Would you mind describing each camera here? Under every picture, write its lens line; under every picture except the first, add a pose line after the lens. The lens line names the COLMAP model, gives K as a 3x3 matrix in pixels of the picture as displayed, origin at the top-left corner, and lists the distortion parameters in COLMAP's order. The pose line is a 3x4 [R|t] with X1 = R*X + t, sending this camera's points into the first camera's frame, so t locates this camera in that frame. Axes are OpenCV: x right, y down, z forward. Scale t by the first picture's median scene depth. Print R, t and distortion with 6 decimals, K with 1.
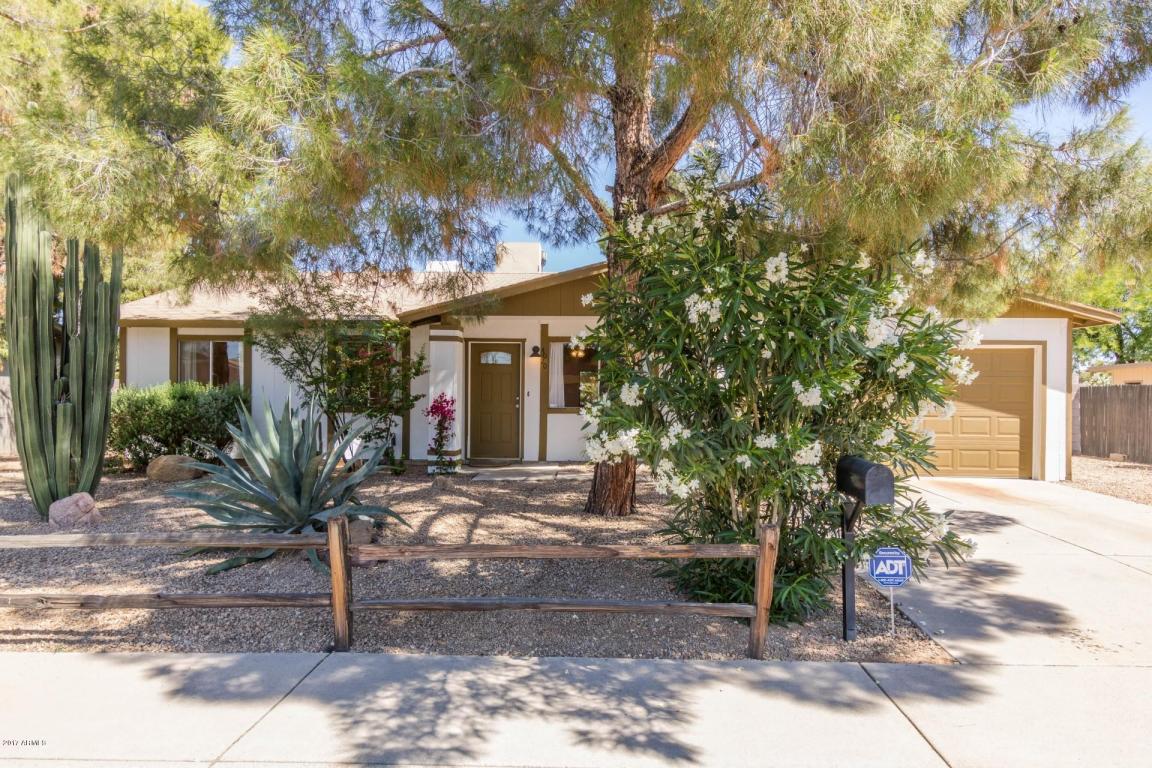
lens RADIAL K [[711.1, 0, 572.8], [0, 711.1, 387.0], [0, 0, 1]] dist [0.006691, 0.001252]
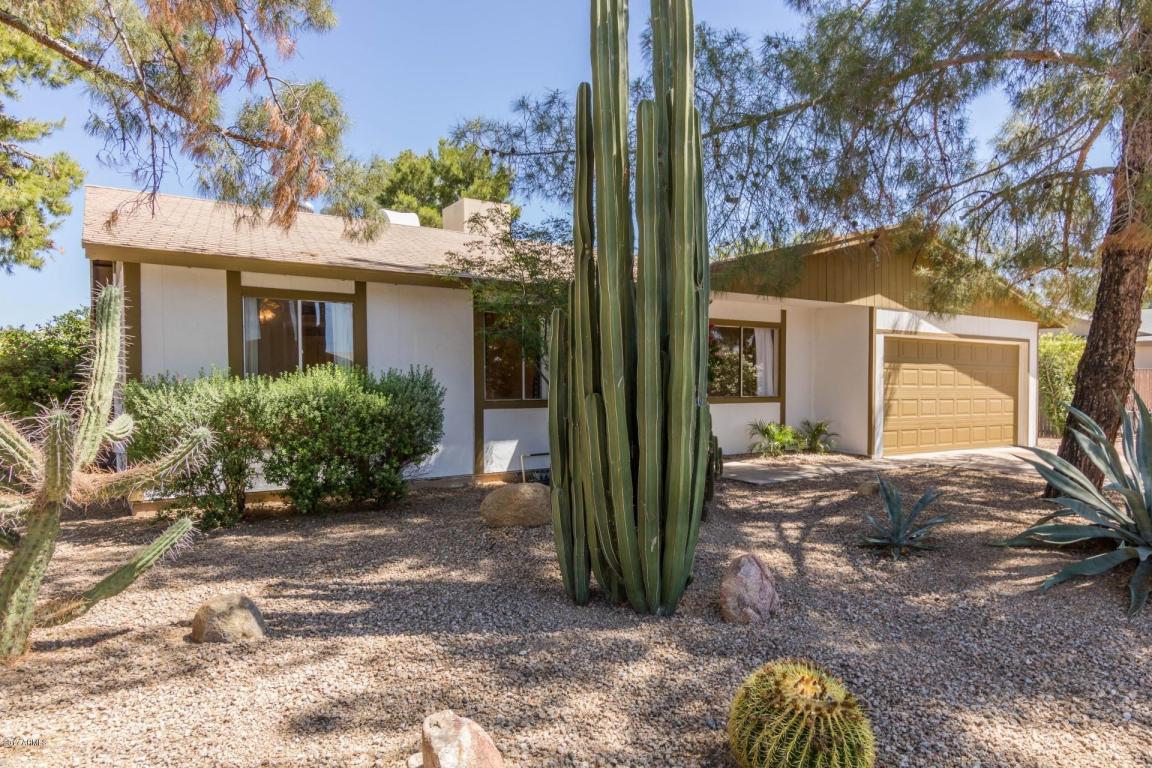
lens RADIAL K [[711.1, 0, 581.2], [0, 711.1, 384.8], [0, 0, 1]] dist [0.006691, 0.001252]
pose [[0.812042, -0.006887, 0.583559, -0.678630], [0.000639, 0.999940, 0.010912, 0.003017], [-0.583599, -0.008488, 0.811998, 0.367875]]
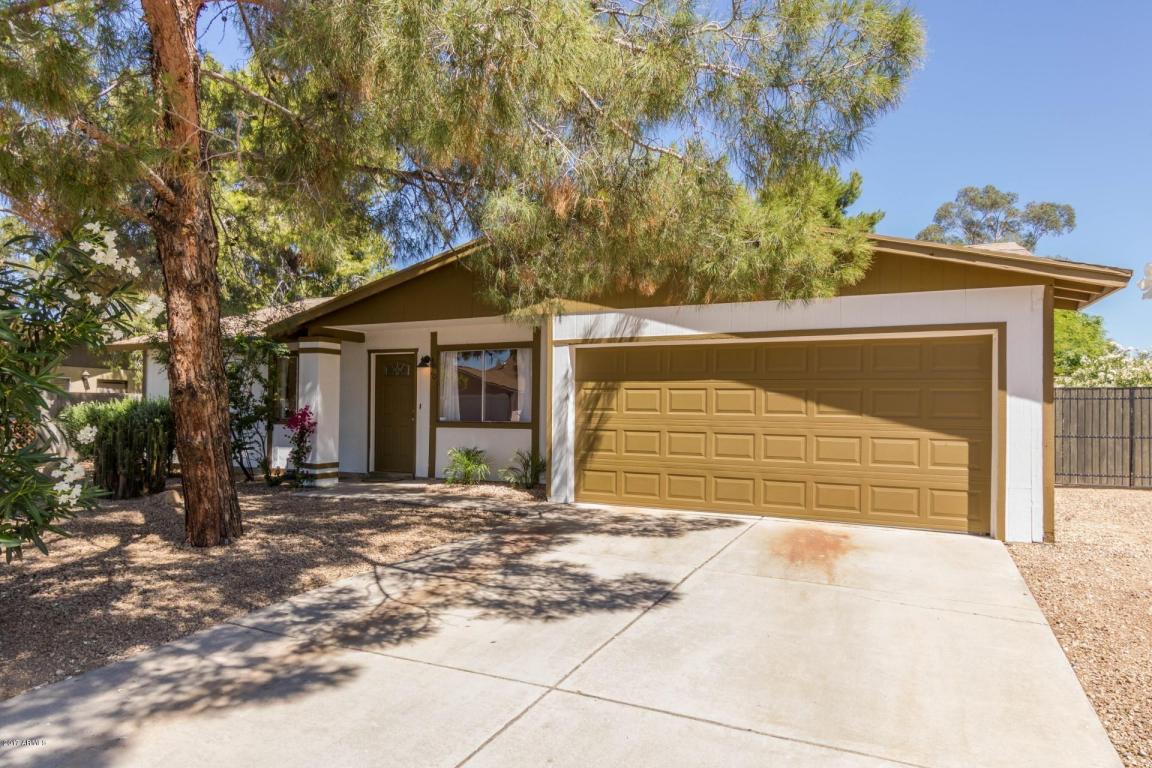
lens RADIAL K [[668.6, 0, 576.1], [0, 668.6, 394.6], [0, 0, 1]] dist [-0.000351, -0.000715]
pose [[0.919142, -0.008281, -0.393839, 0.481647], [0.003826, 0.999920, -0.012096, 0.005736], [0.393907, 0.009612, 0.919100, 0.261361]]
